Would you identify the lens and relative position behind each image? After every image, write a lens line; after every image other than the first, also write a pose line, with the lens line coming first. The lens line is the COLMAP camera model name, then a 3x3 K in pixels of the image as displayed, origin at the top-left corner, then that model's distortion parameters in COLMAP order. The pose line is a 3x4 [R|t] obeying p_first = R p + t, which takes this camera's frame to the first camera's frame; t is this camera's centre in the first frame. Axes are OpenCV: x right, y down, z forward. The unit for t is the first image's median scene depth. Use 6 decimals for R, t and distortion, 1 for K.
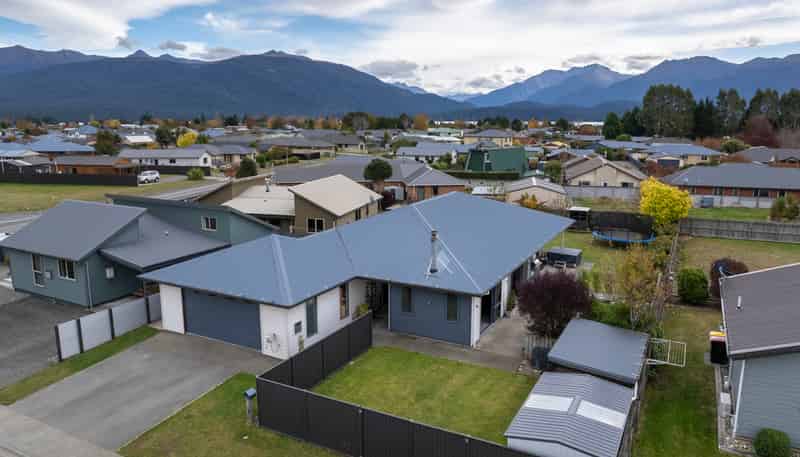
lens RADIAL K [[554.2, 0, 400.0], [0, 554.2, 228.5], [0, 0, 1]] dist [-0.028158, -0.004314]
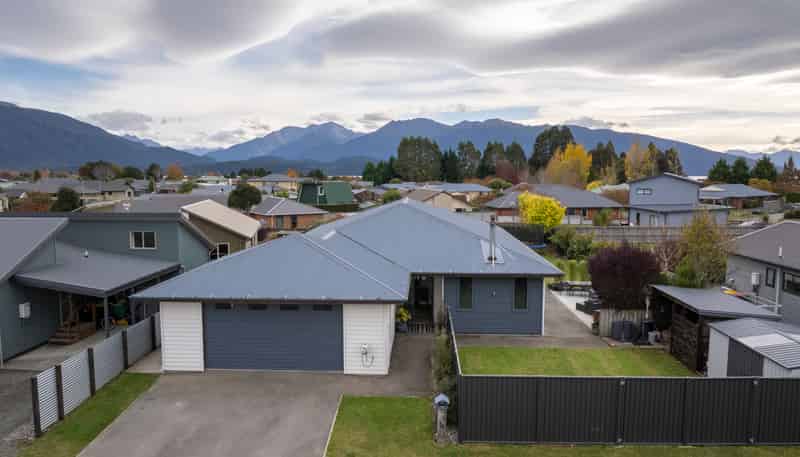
lens RADIAL K [[554.2, 0, 400.0], [0, 554.2, 228.5], [0, 0, 1]] dist [-0.028158, -0.004314]
pose [[0.902777, -0.041965, 0.428056, -0.133293], [0.082255, 0.993705, -0.076057, 0.023806], [-0.422169, 0.103872, 0.900546, 0.064793]]
